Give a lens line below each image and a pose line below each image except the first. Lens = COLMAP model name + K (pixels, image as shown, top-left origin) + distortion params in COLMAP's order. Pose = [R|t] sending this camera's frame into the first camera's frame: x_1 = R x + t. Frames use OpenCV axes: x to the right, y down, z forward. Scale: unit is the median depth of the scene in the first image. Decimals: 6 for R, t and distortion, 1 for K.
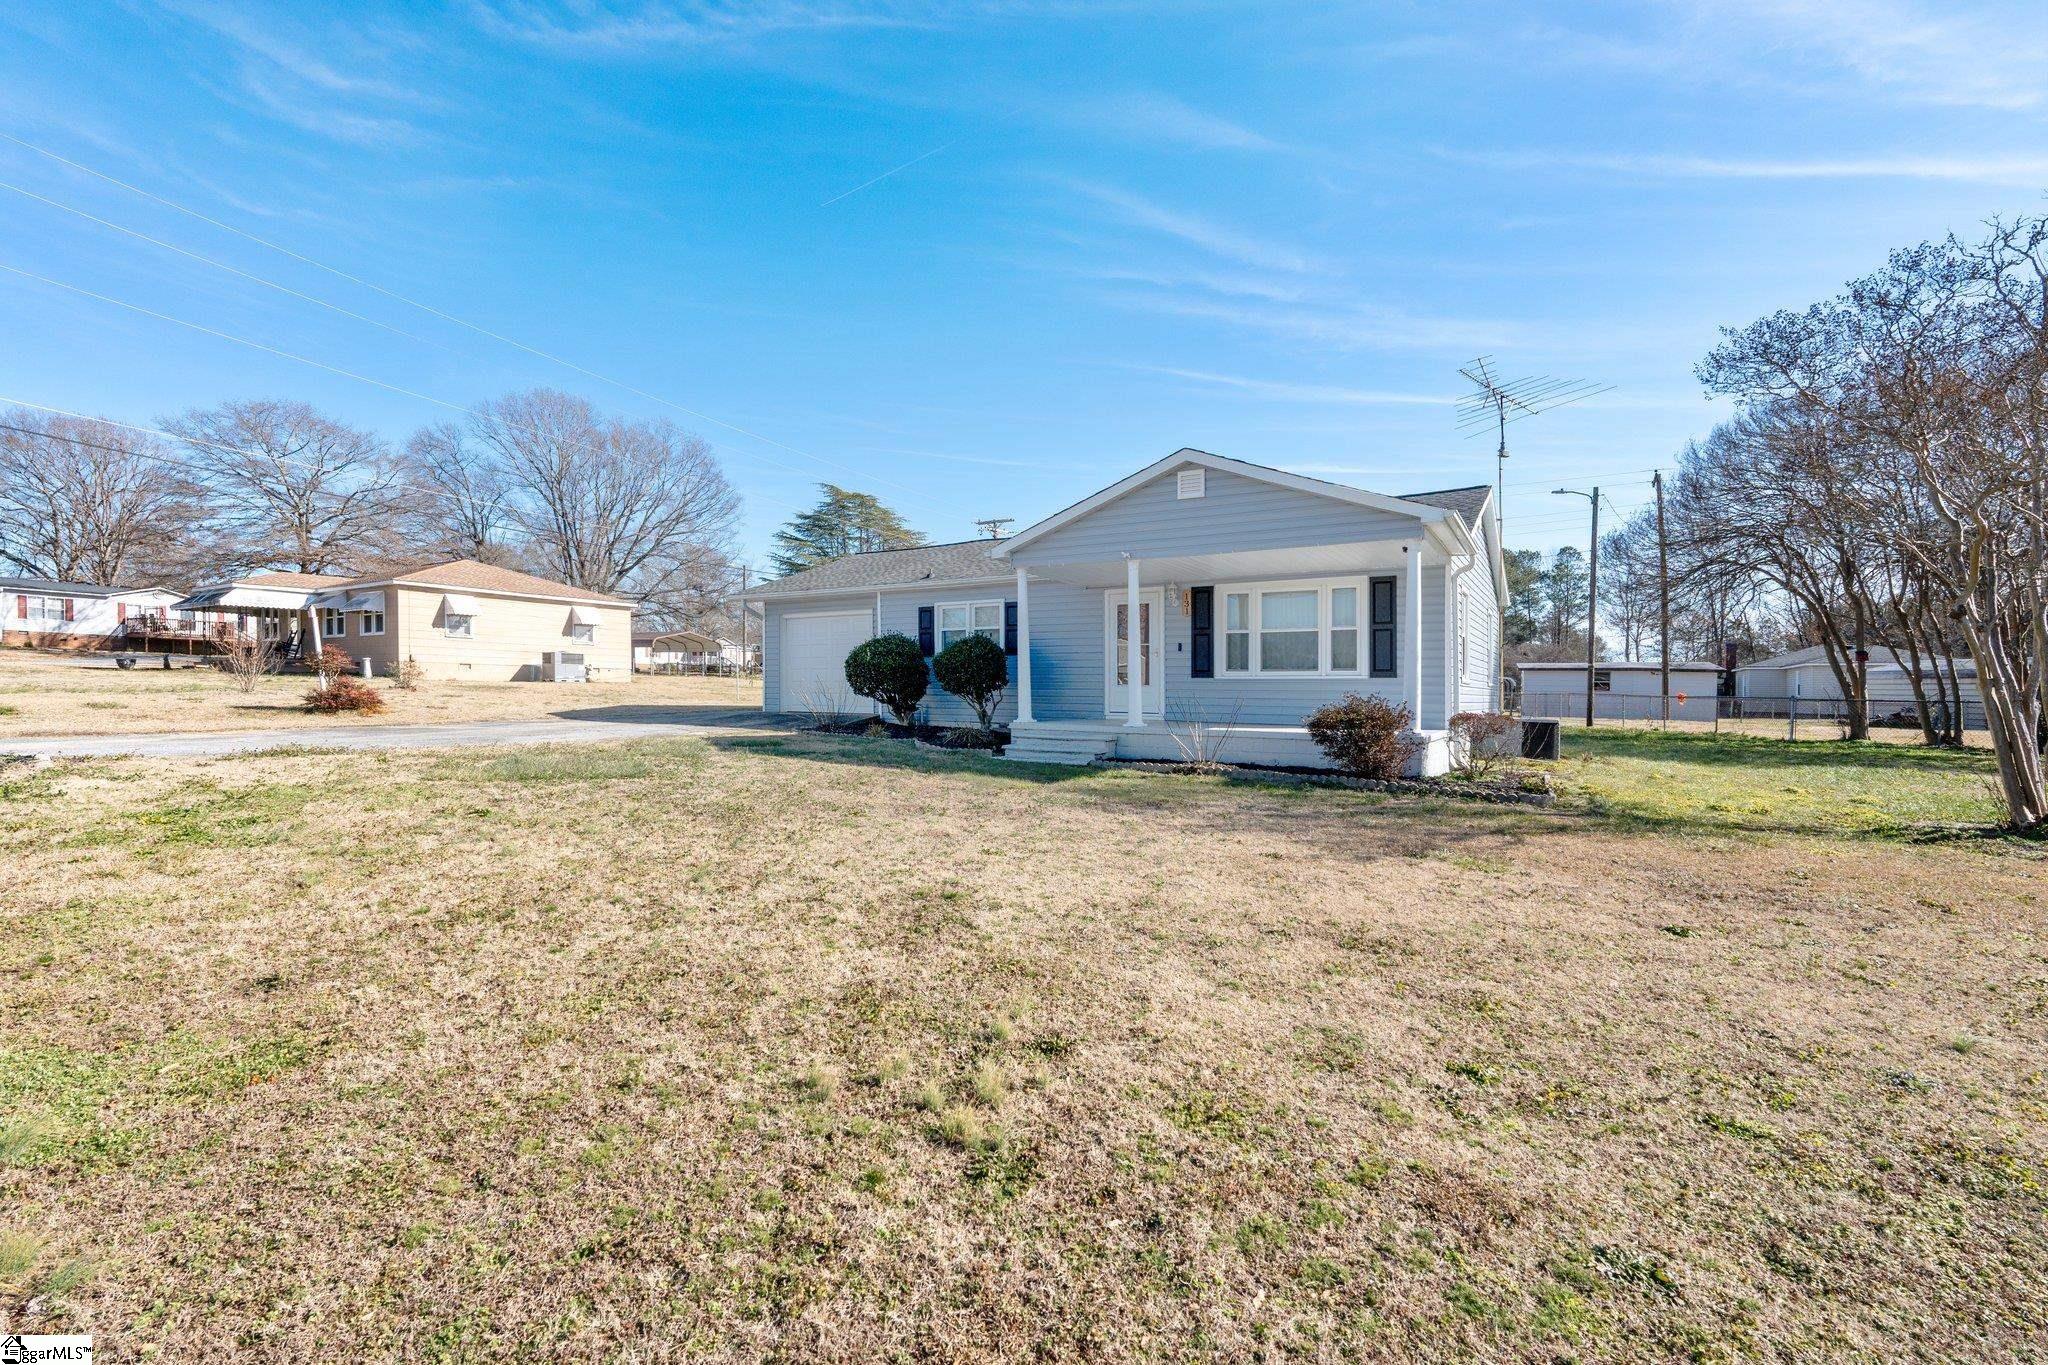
lens RADIAL K [[889.4, 0, 1022.8], [0, 889.4, 692.7], [0, 0, 1]] dist [-0.007737, 0.000163]
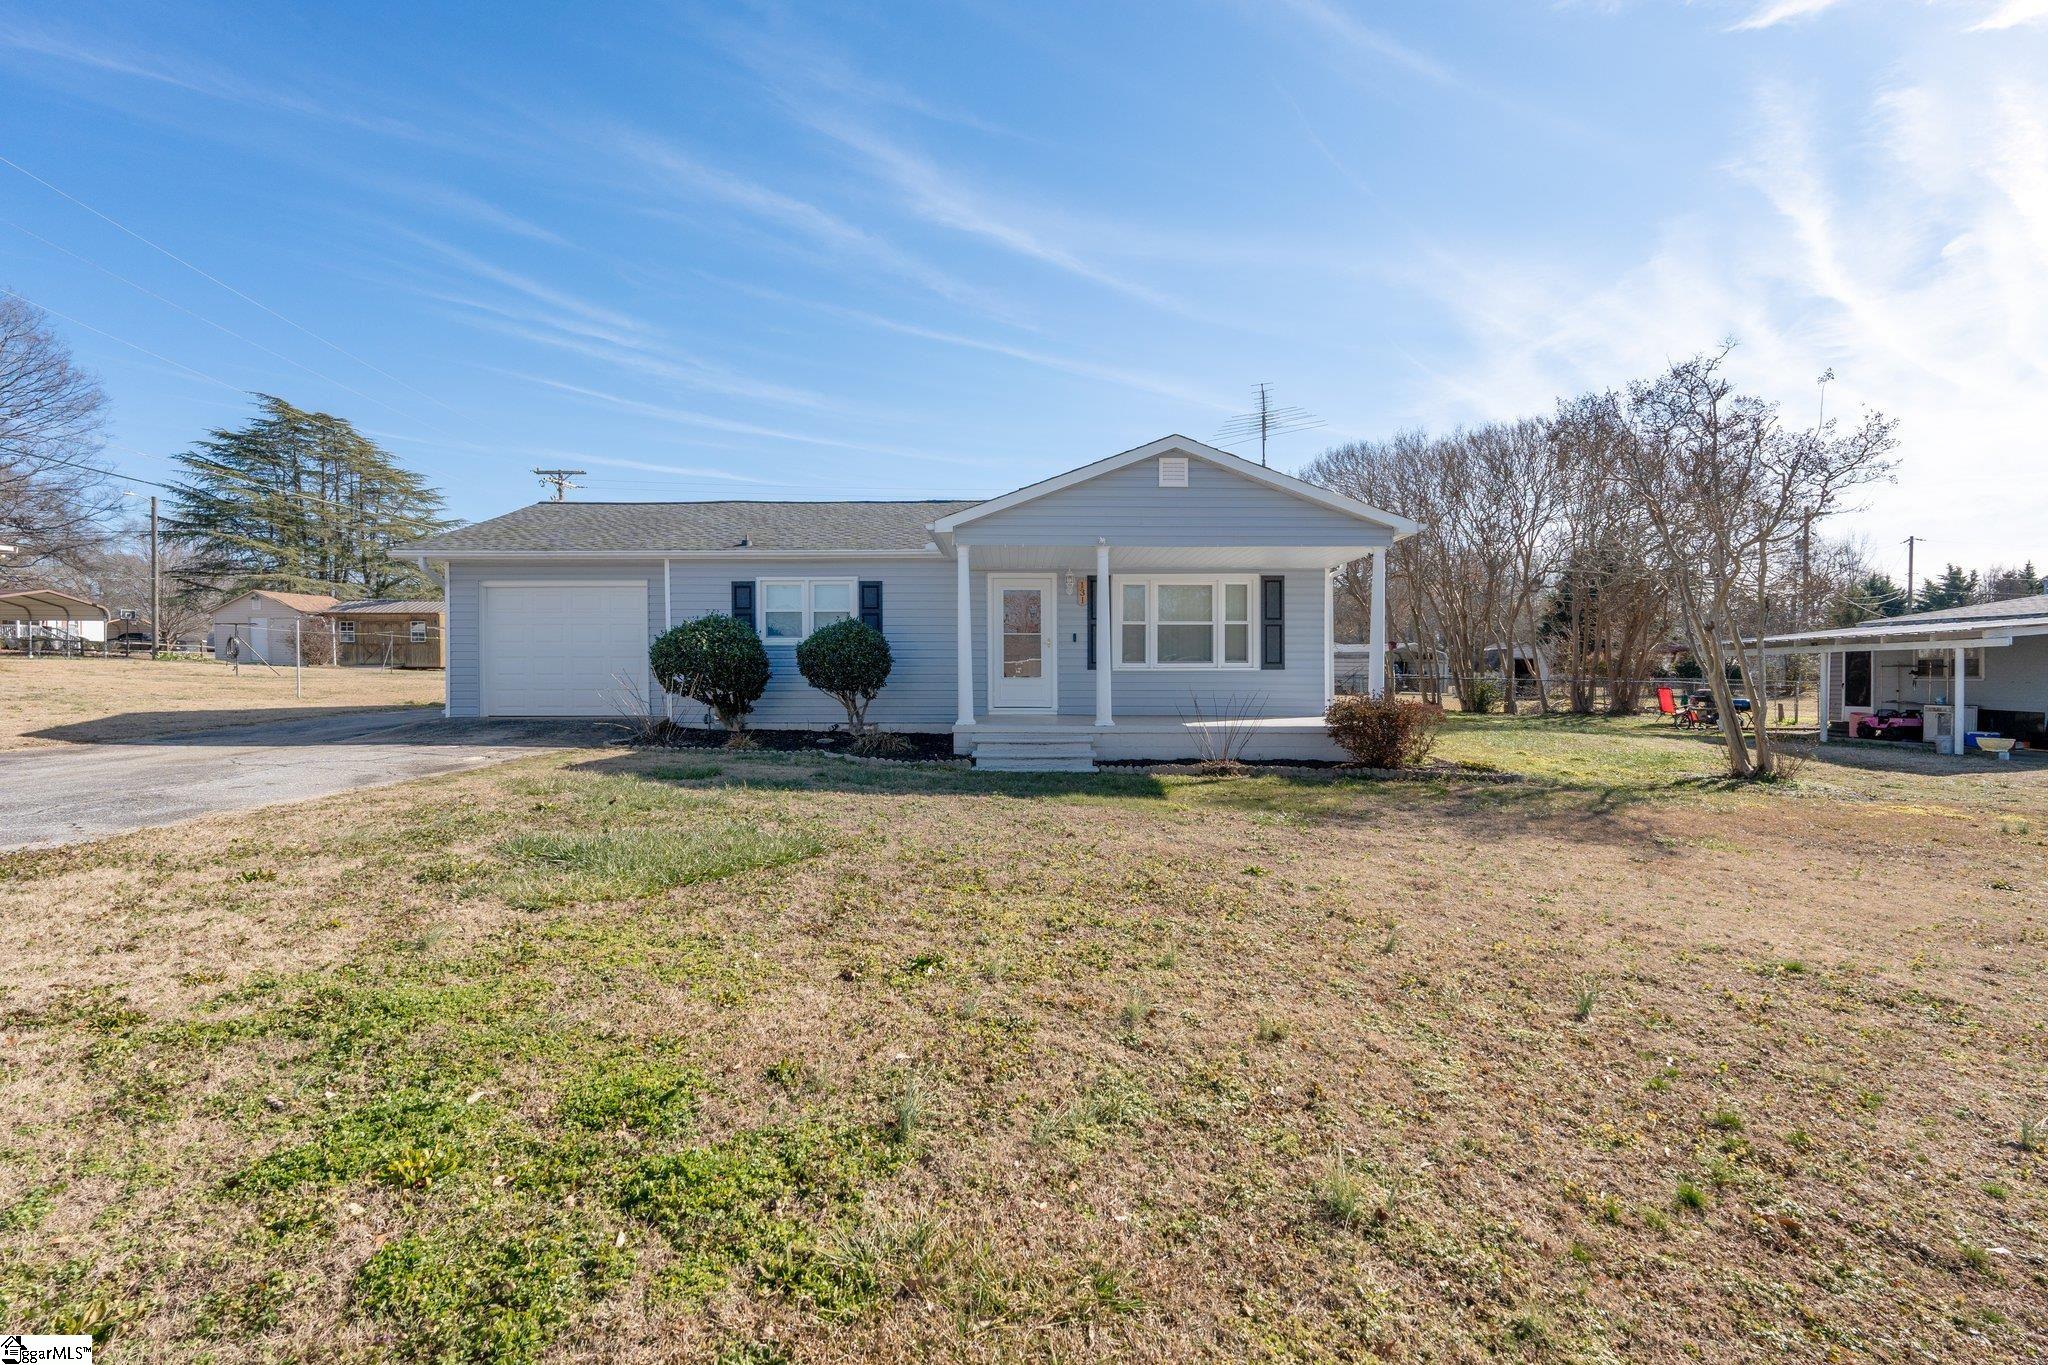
lens RADIAL K [[889.4, 0, 1021.1], [0, 889.4, 675.8], [0, 0, 1]] dist [-0.007737, 0.000163]
pose [[0.847185, -0.013028, 0.531138, -0.383751], [0.008993, 0.999908, 0.010181, -0.020300], [-0.531222, -0.003848, 0.847224, 0.219119]]
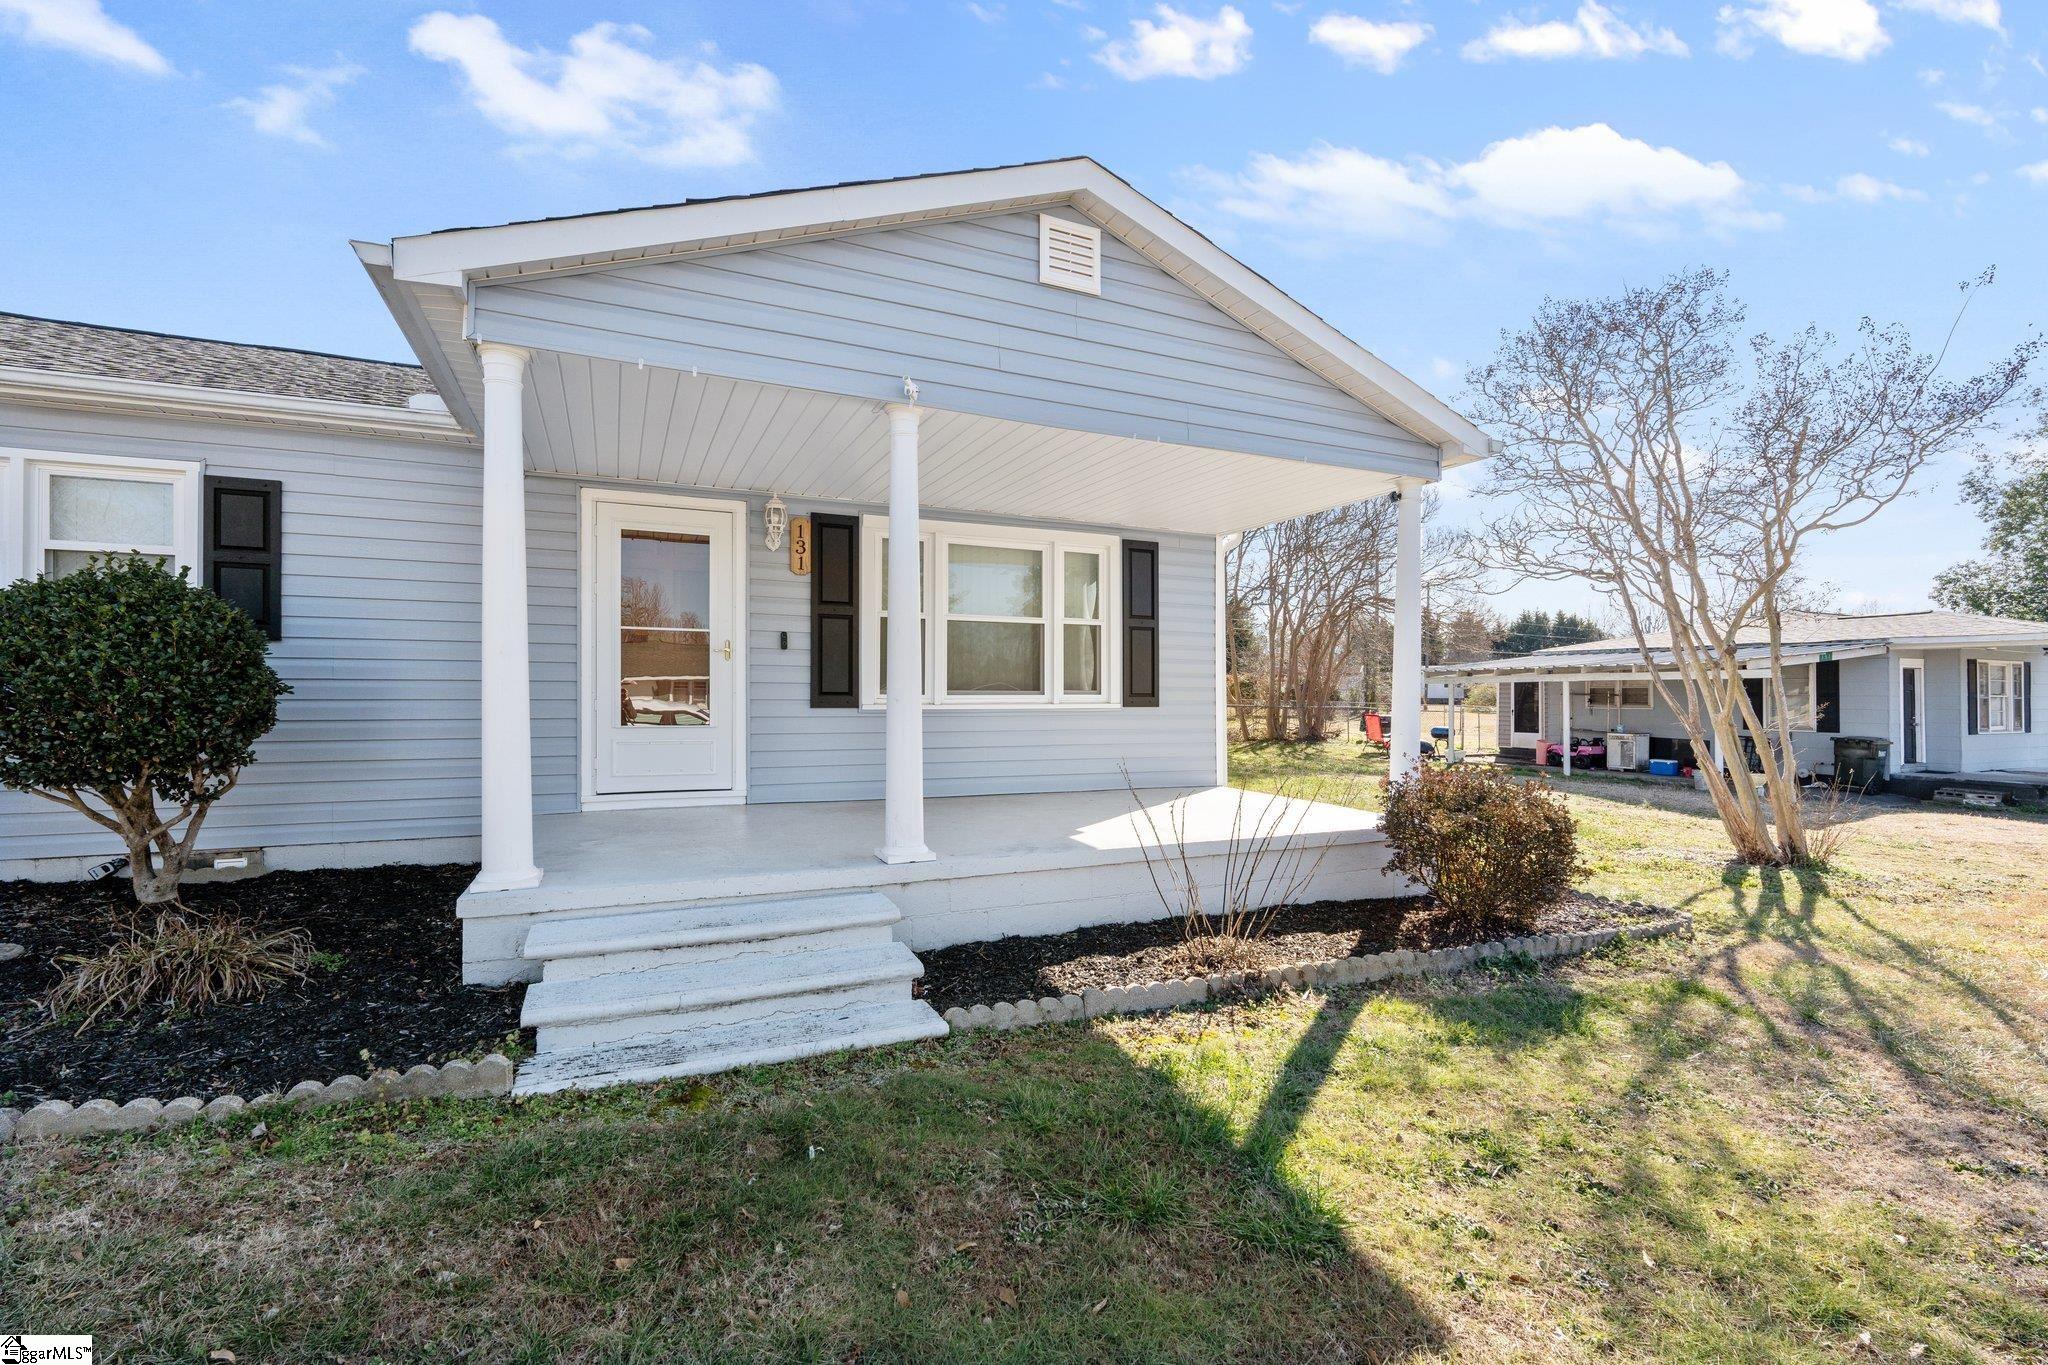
lens RADIAL K [[889.4, 0, 1016.6], [0, 889.4, 682.9], [0, 0, 1]] dist [-0.007737, 0.000163]
pose [[0.557291, -0.001468, 0.830316, -0.136542], [0.000090, 0.999999, 0.001708, -0.030349], [-0.830317, -0.000877, 0.557290, 0.648890]]
